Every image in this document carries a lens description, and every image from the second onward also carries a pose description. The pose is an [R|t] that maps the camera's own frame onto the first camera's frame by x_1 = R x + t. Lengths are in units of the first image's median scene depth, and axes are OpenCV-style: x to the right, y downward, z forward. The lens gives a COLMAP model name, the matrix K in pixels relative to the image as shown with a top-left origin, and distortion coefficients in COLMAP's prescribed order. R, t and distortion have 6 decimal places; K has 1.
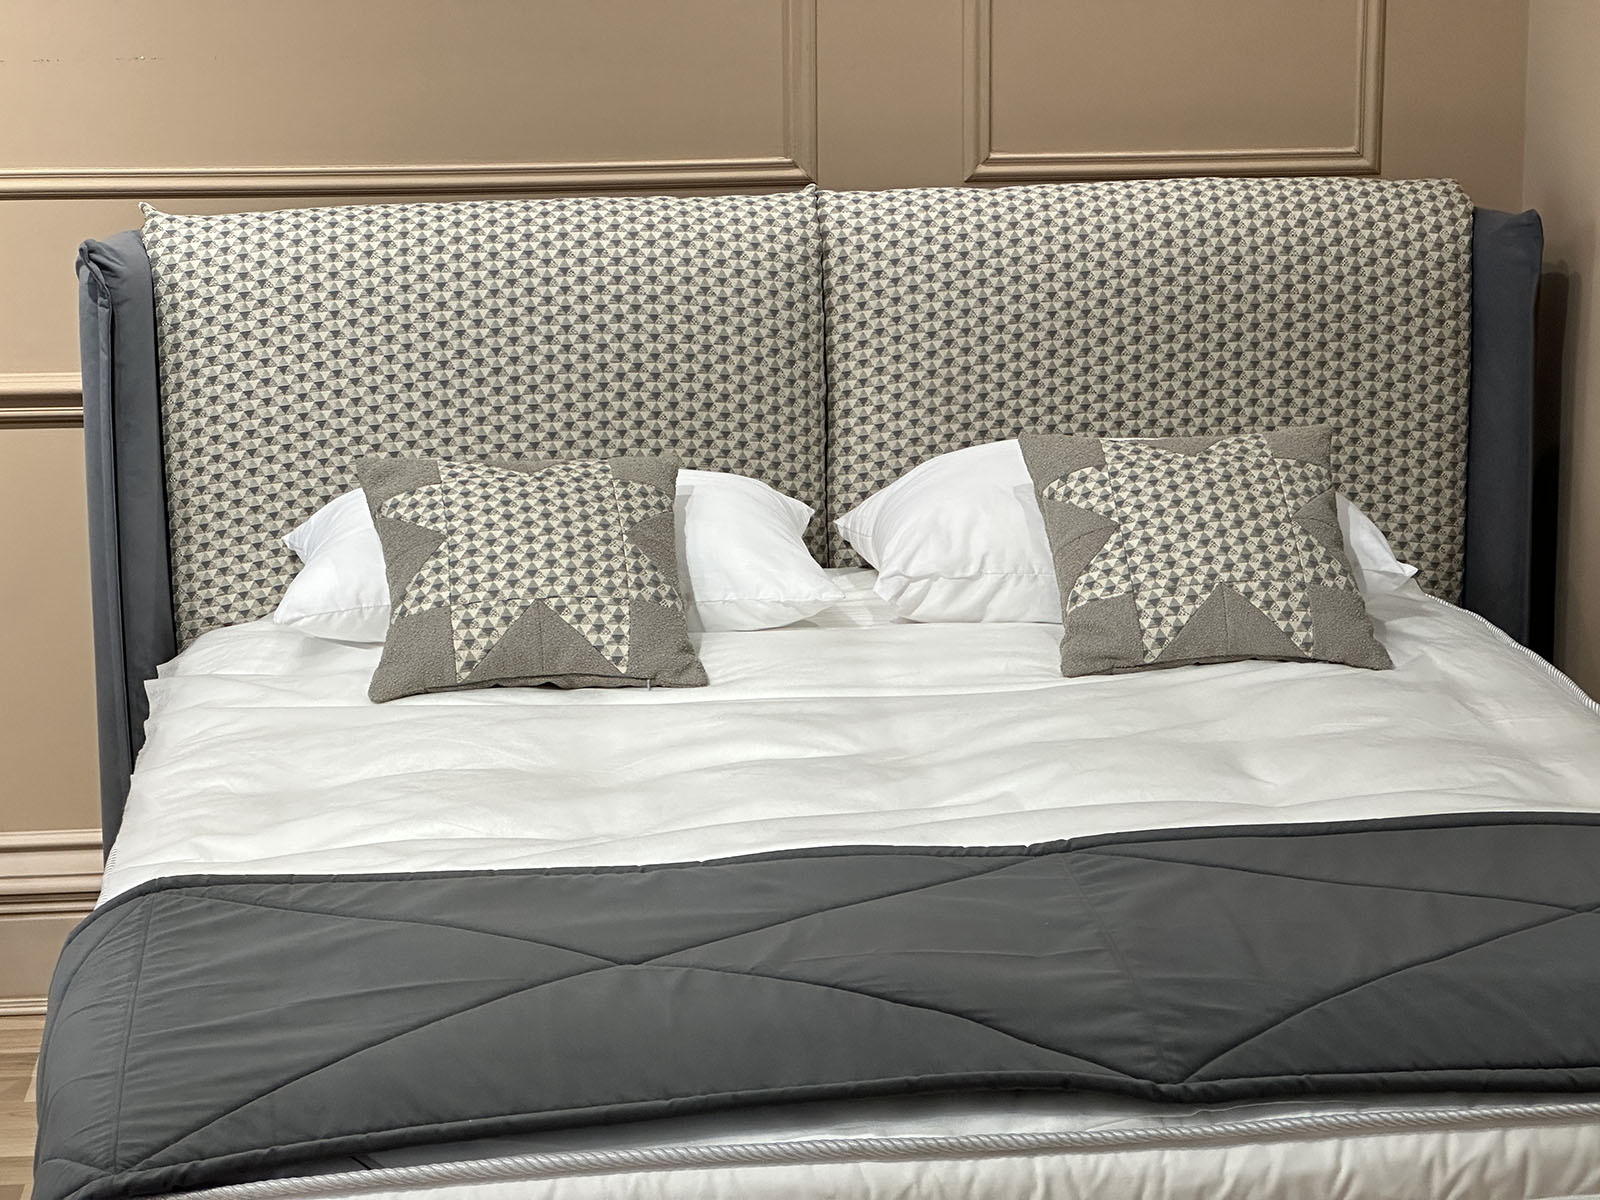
lens RADIAL K [[3620.4, 0, 810.0], [0, 3620.4, 596.2], [0, 0, 1]] dist [0.120408, 0.000000]
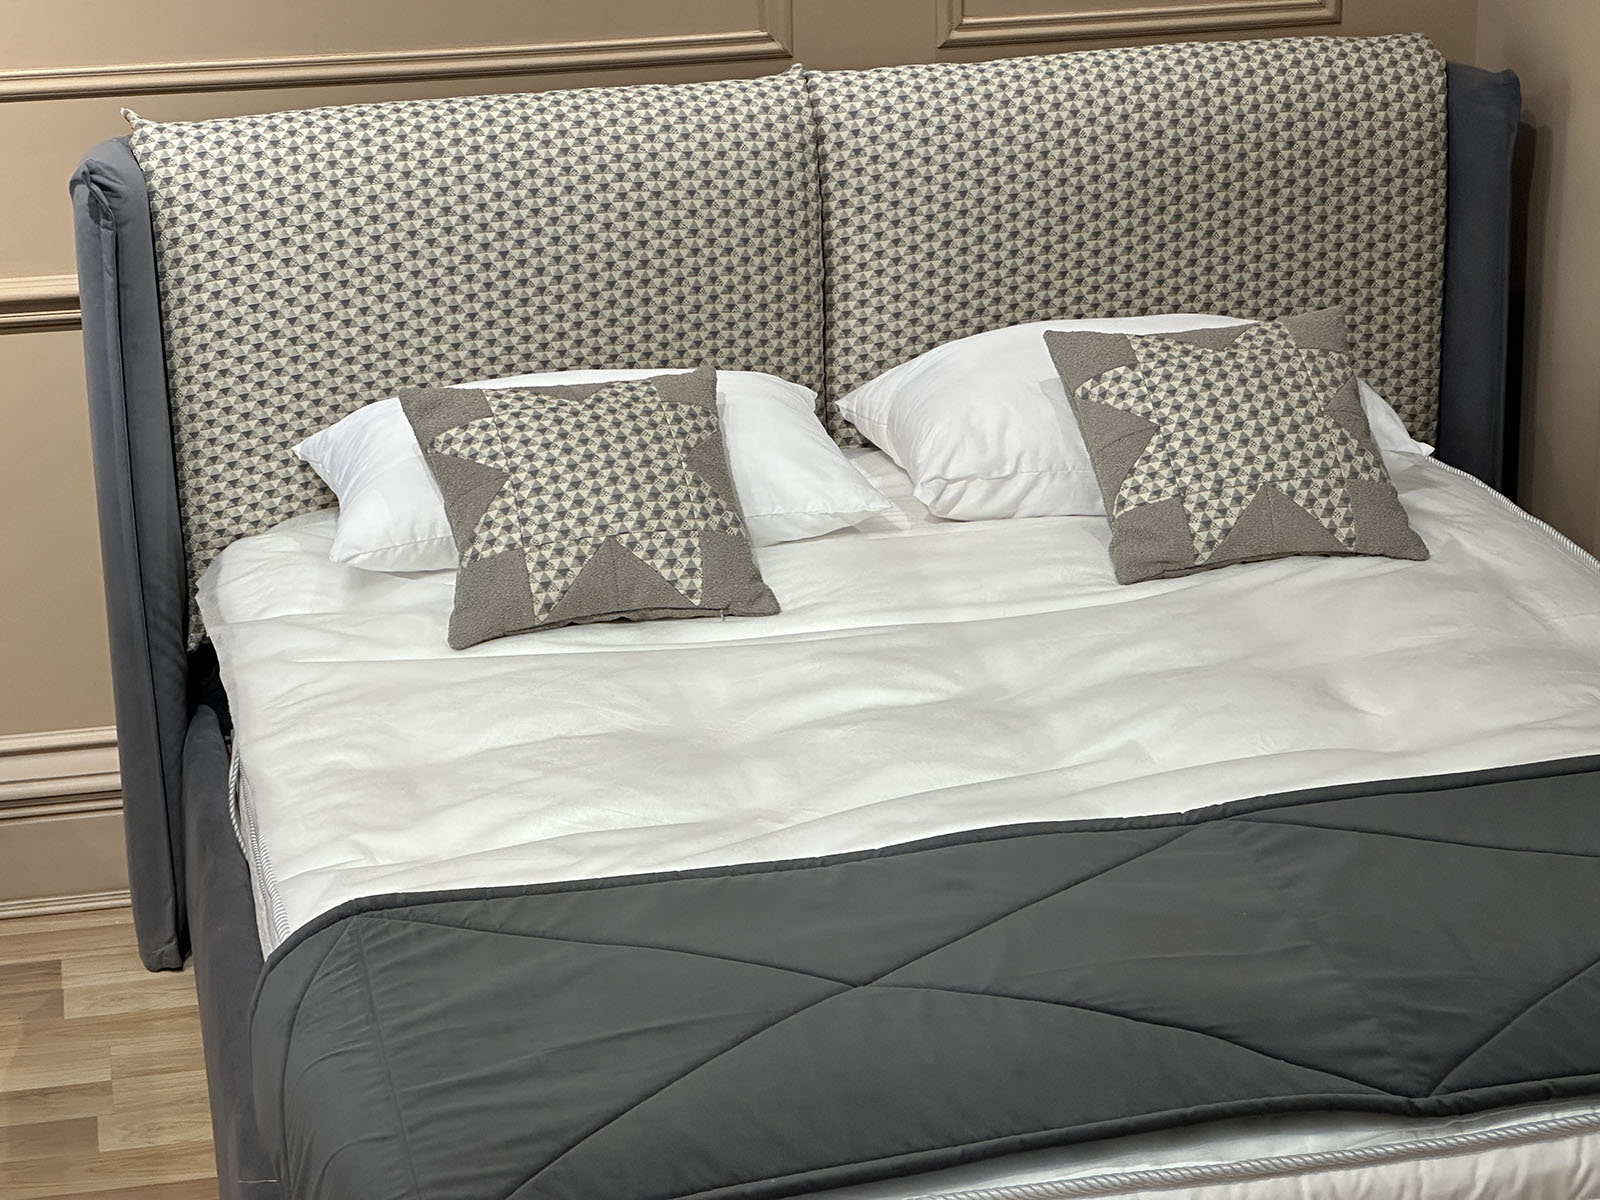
lens RADIAL K [[3620.4, 0, 797.1], [0, 3620.4, 611.7], [0, 0, 1]] dist [0.120408, 0.000000]
pose [[0.993827, -0.049070, 0.099497, -0.121087], [0.037399, 0.992551, 0.115946, -0.090852], [-0.104446, -0.111509, 0.988259, -0.003785]]
